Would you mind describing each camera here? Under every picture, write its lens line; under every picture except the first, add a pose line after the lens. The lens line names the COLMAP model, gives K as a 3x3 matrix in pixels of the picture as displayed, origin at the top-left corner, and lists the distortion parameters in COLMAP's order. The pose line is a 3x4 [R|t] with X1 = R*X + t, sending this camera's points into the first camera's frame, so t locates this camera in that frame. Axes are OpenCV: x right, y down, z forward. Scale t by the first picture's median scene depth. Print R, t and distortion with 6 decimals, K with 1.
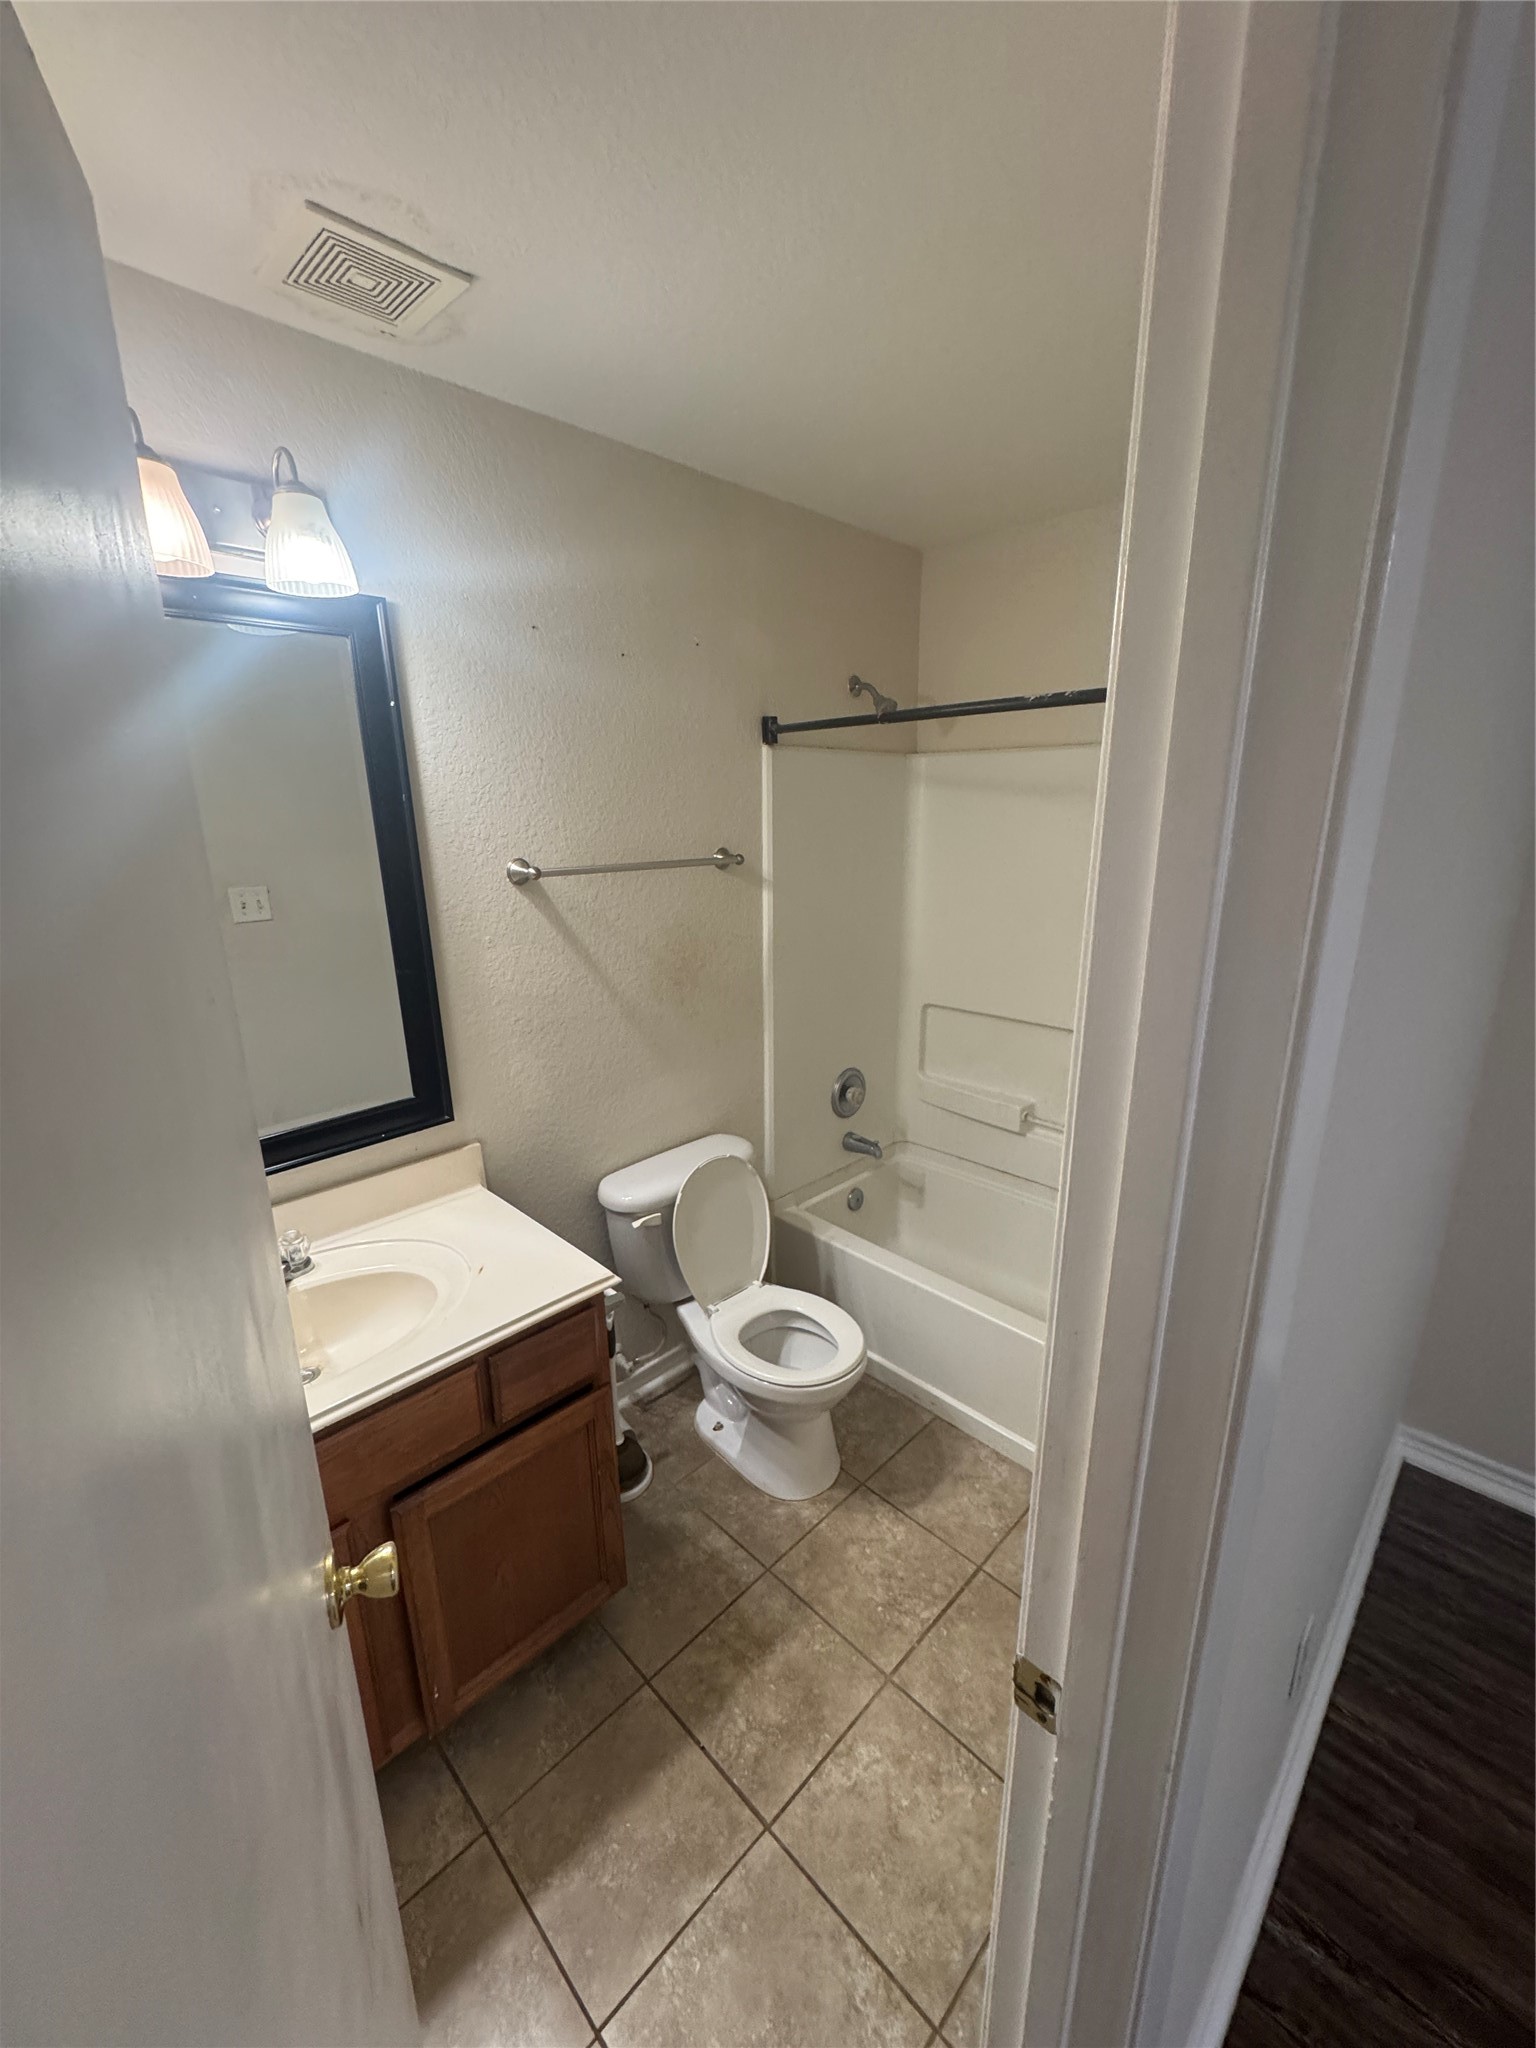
lens RADIAL K [[819.2, 0, 769.6], [0, 819.2, 1023.7], [0, 0, 1]] dist [-0.000228, 0.000209]
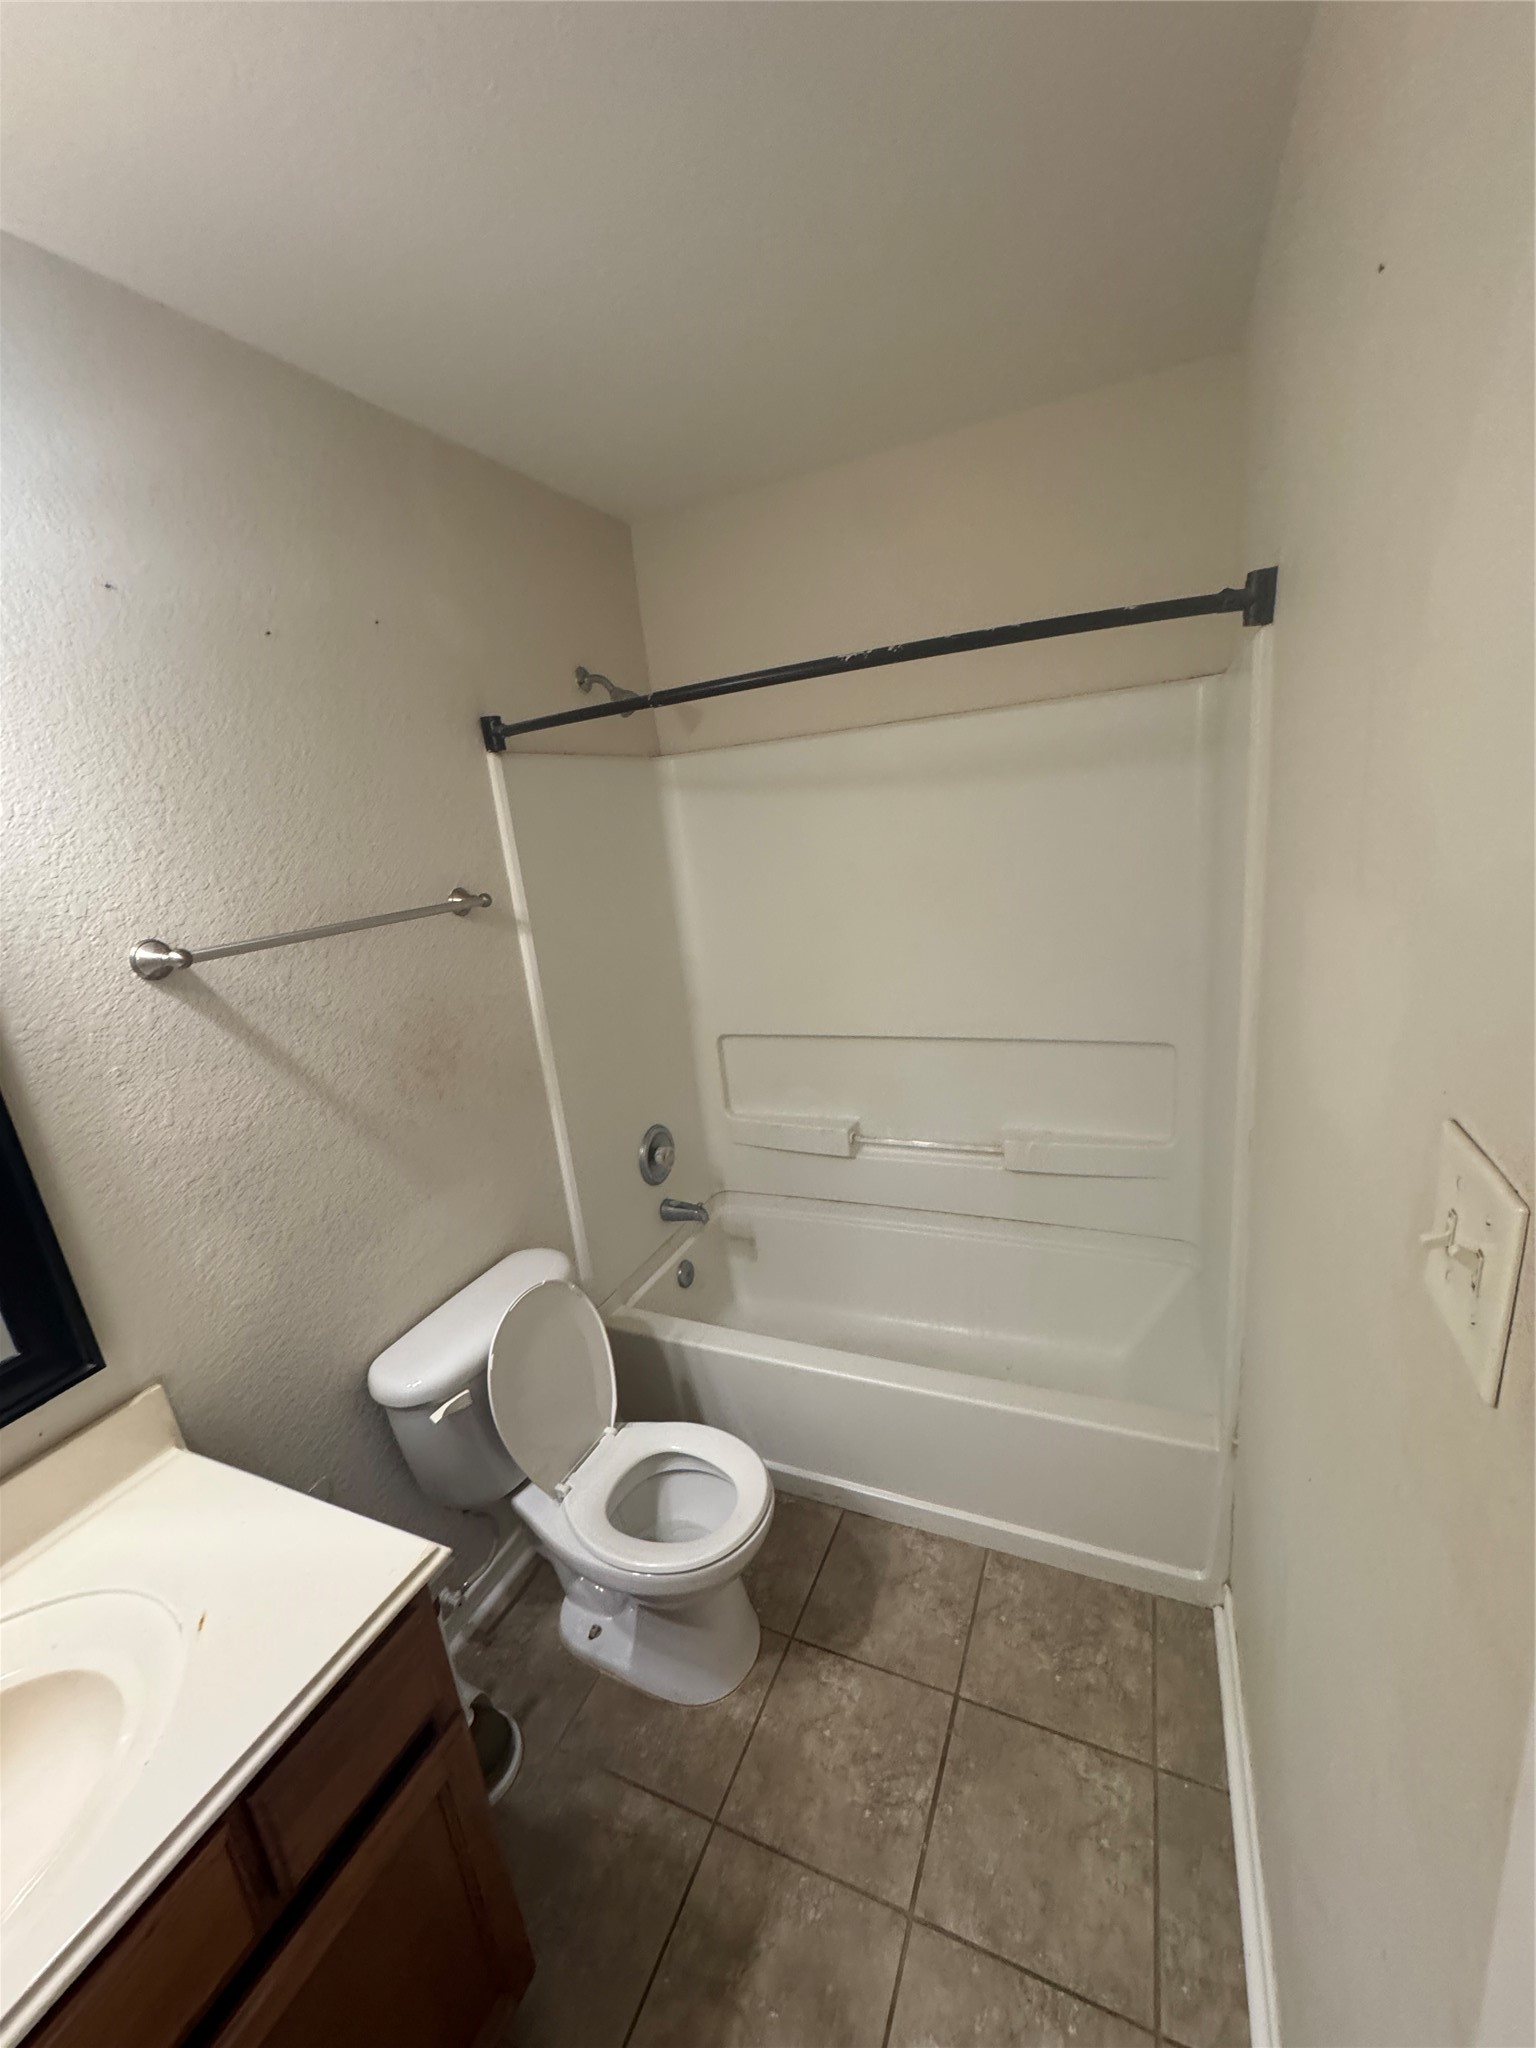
lens RADIAL K [[819.2, 0, 769.8], [0, 819.2, 1024.8], [0, 0, 1]] dist [-0.000228, 0.000209]
pose [[0.930578, -0.176358, 0.320816, -0.061607], [0.184923, 0.982746, 0.003835, -0.042547], [-0.315957, 0.055757, 0.947134, 0.211347]]
